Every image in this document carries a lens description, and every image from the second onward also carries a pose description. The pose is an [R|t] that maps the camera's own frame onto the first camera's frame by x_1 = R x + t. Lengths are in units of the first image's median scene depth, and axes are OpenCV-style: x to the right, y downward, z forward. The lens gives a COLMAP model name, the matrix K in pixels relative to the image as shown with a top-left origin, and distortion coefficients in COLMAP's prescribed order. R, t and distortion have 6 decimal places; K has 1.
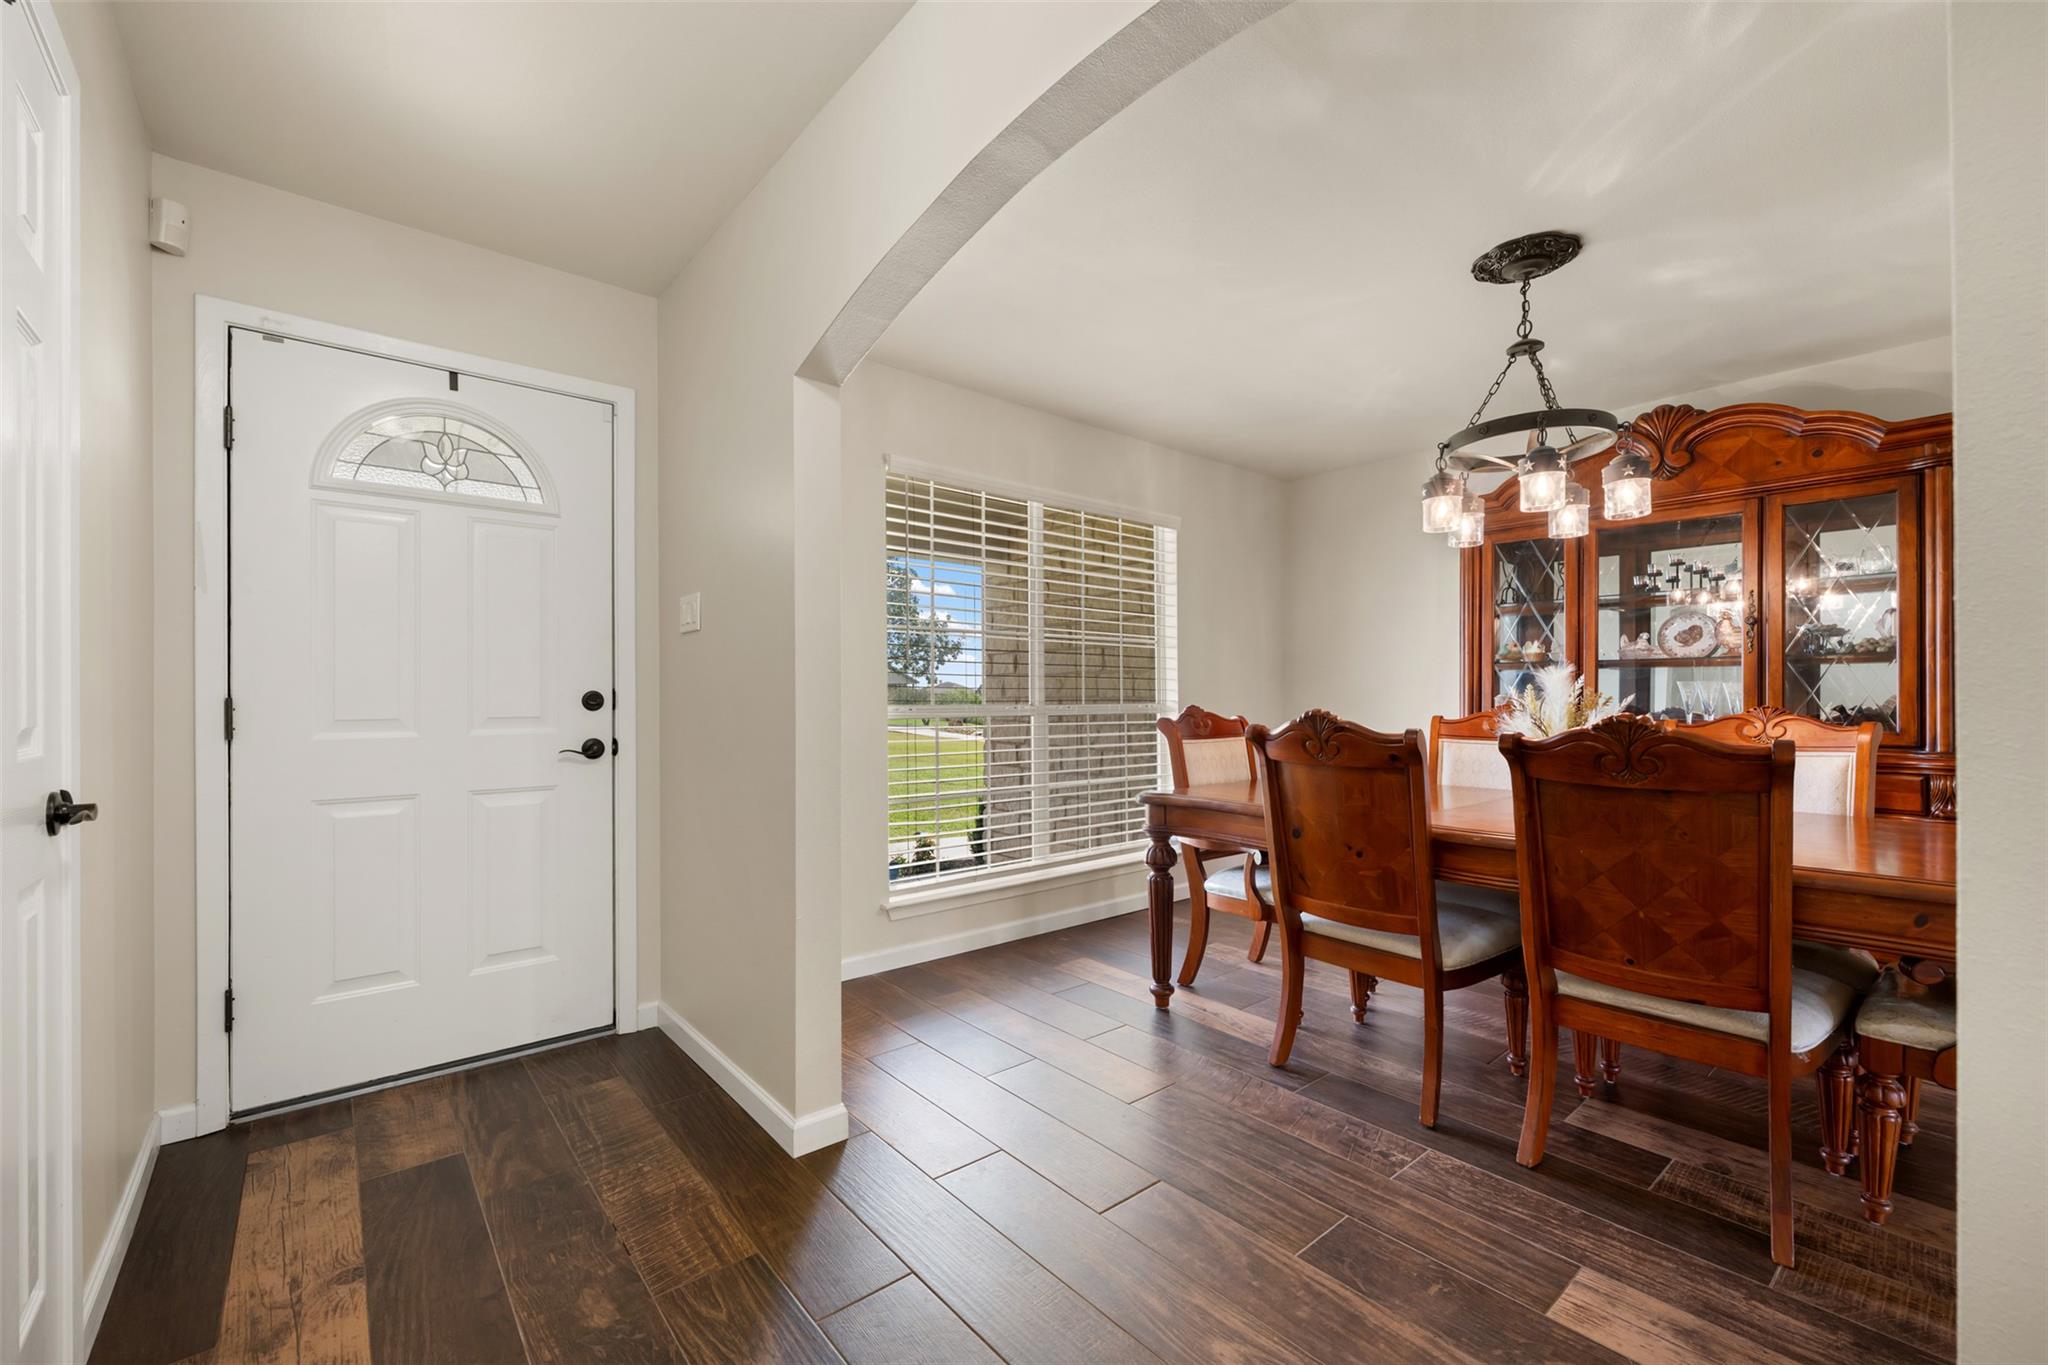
lens RADIAL K [[842.7, 0, 1023.8], [0, 842.7, 700.9], [0, 0, 1]] dist [0.001014, 0.000092]
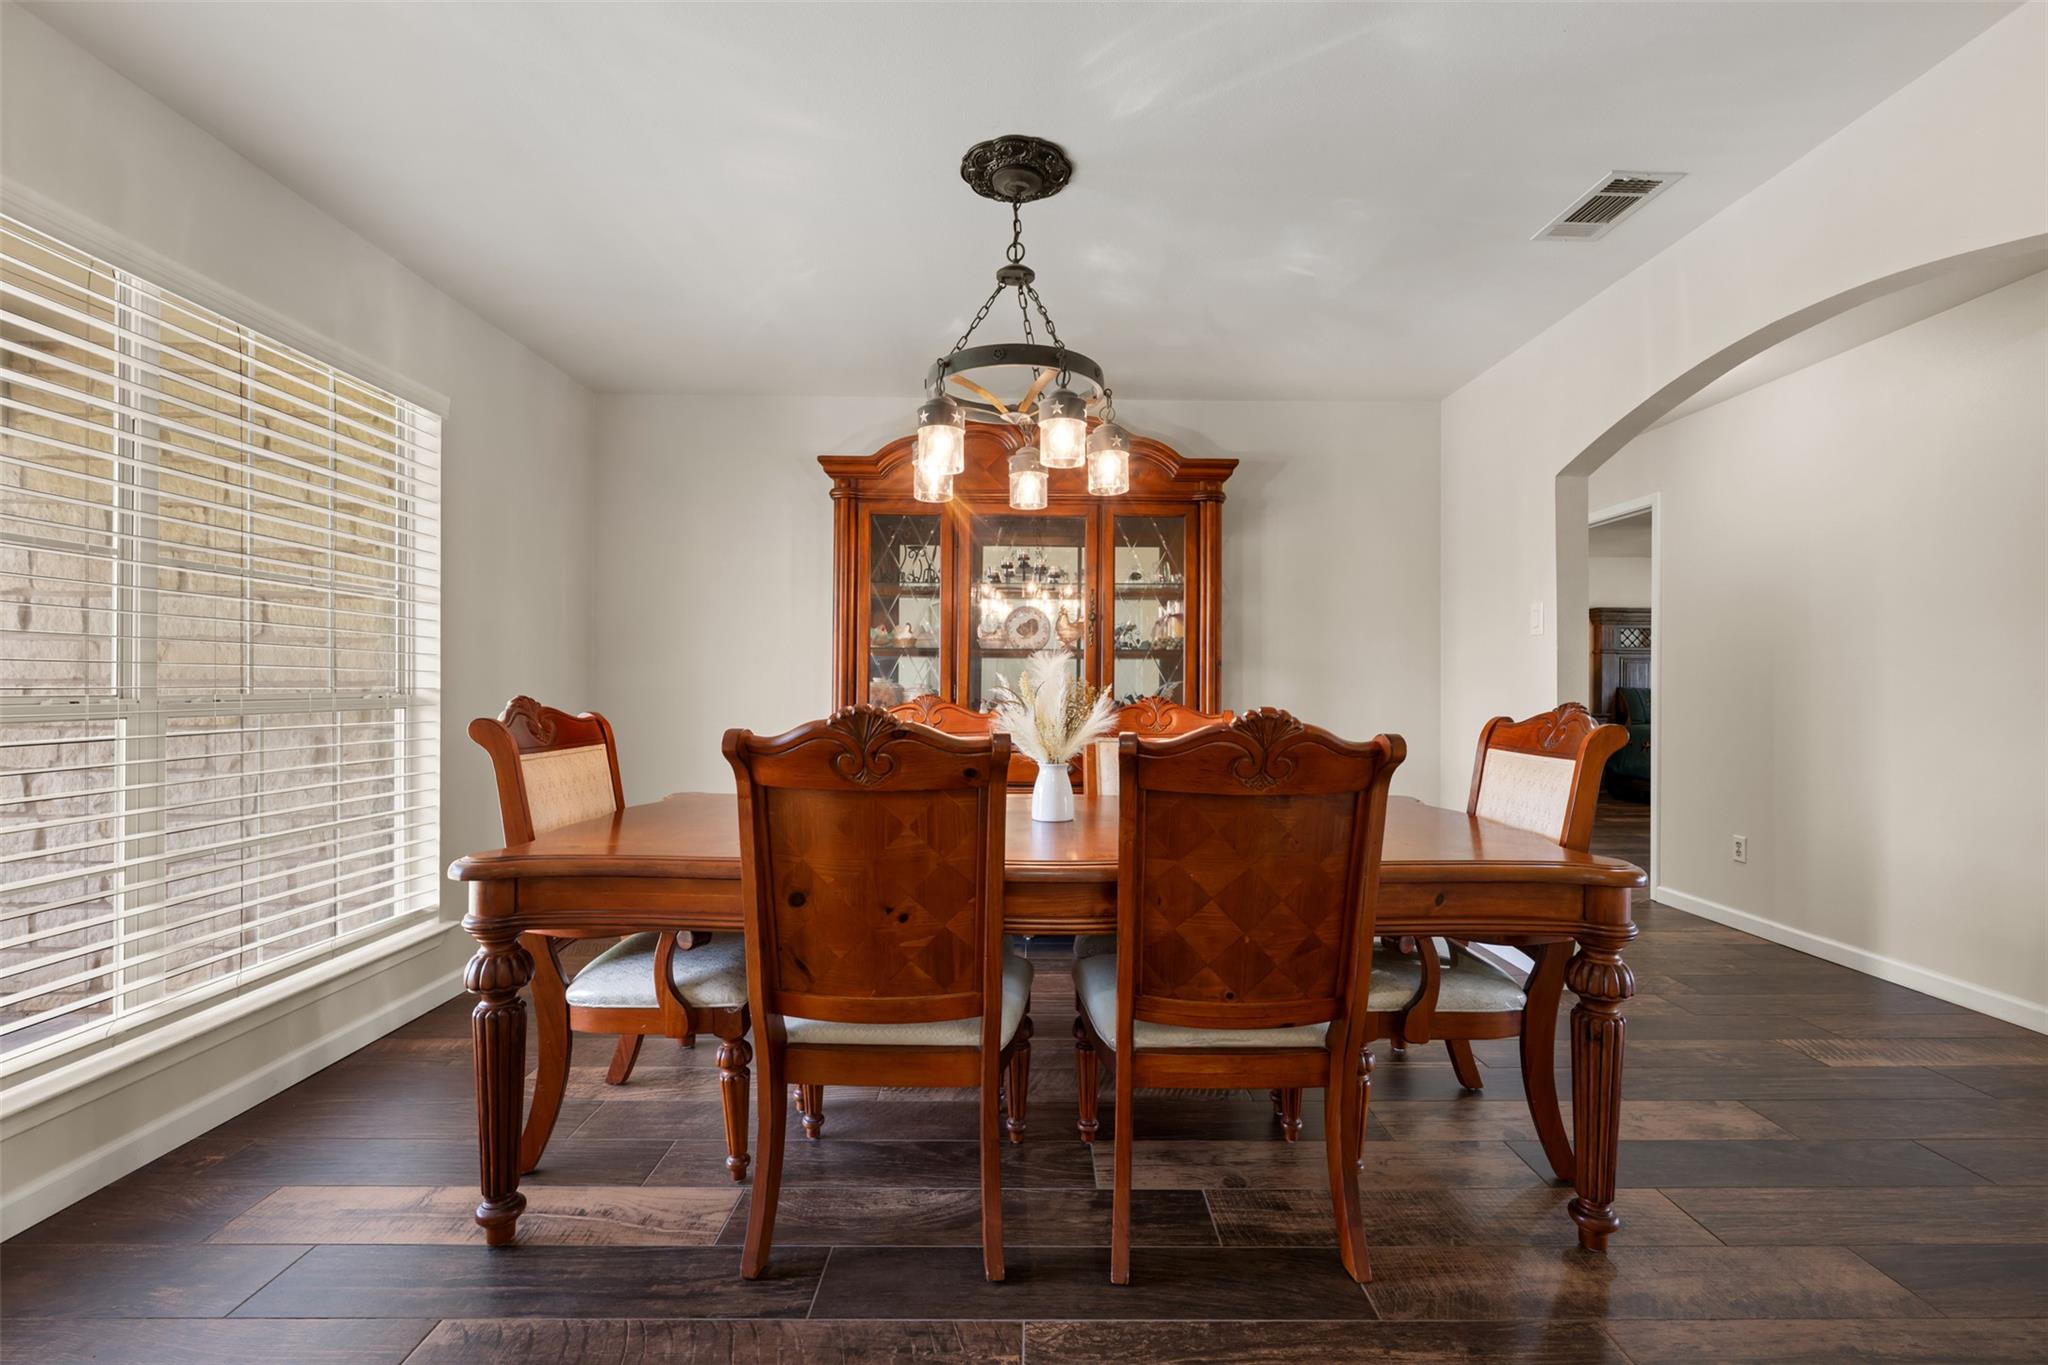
lens RADIAL K [[873.6, 0, 1021.8], [0, 873.6, 683.7], [0, 0, 1]] dist [0.000556, 0.000458]
pose [[0.636035, 0.007768, 0.771621, -0.080256], [-0.003600, 0.999968, -0.007100, -0.001215], [-0.771652, 0.001738, 0.636043, 0.458252]]
